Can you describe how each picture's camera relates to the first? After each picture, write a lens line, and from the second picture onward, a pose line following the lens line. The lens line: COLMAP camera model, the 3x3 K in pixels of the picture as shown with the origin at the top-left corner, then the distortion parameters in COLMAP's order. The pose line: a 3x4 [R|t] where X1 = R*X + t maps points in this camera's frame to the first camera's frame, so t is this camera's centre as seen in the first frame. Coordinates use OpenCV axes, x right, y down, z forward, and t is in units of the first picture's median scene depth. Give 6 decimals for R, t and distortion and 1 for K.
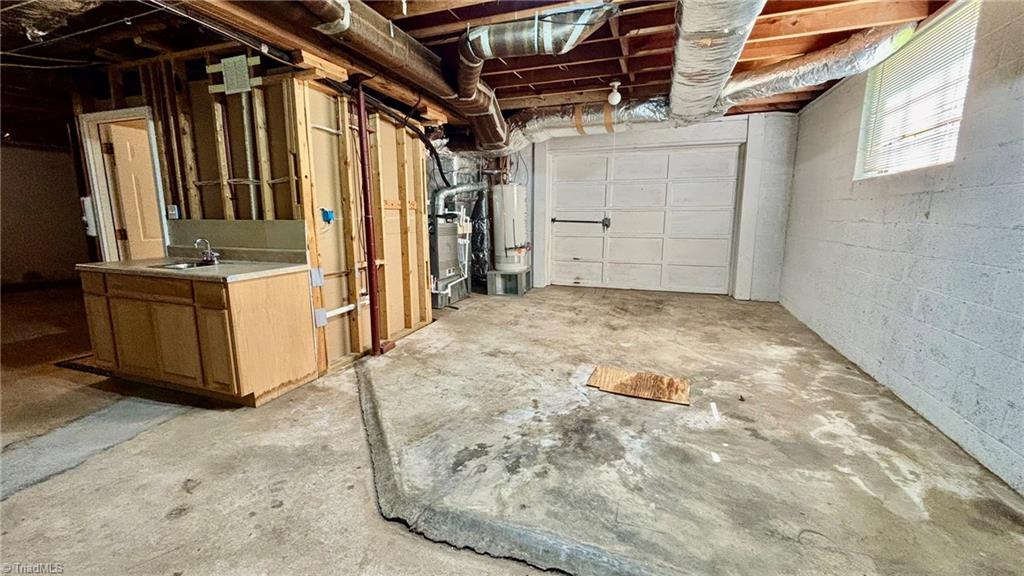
lens RADIAL K [[408.7, 0, 509.7], [0, 408.7, 288.2], [0, 0, 1]] dist [-0.001366, 0.000115]
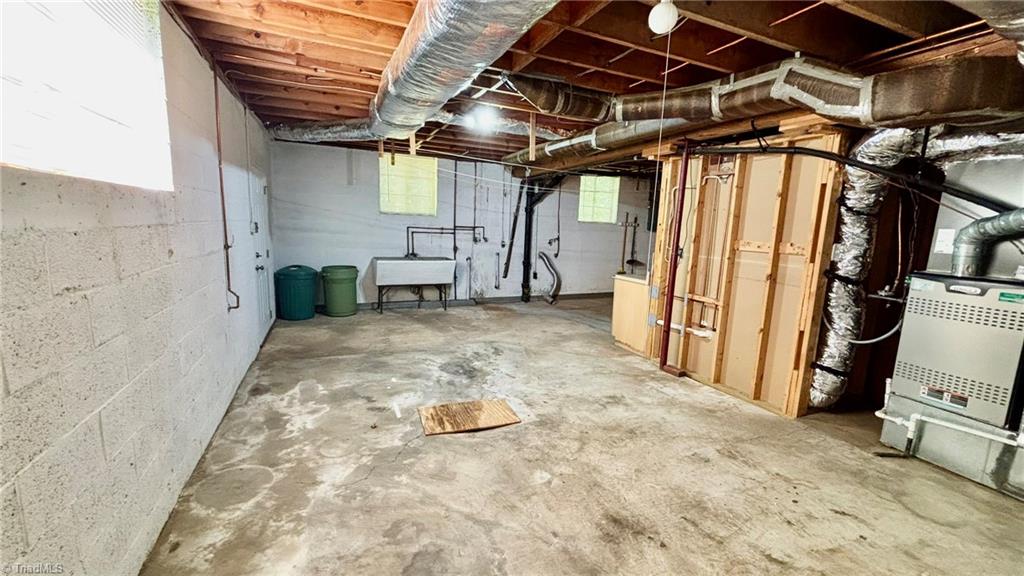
lens RADIAL K [[408.7, 0, 509.7], [0, 408.7, 288.2], [0, 0, 1]] dist [-0.001366, 0.000115]
pose [[-0.723859, 0.079120, -0.685397, 0.946780], [-0.161769, 0.946249, 0.280079, -0.381397], [0.670716, 0.313613, -0.672151, 1.717479]]
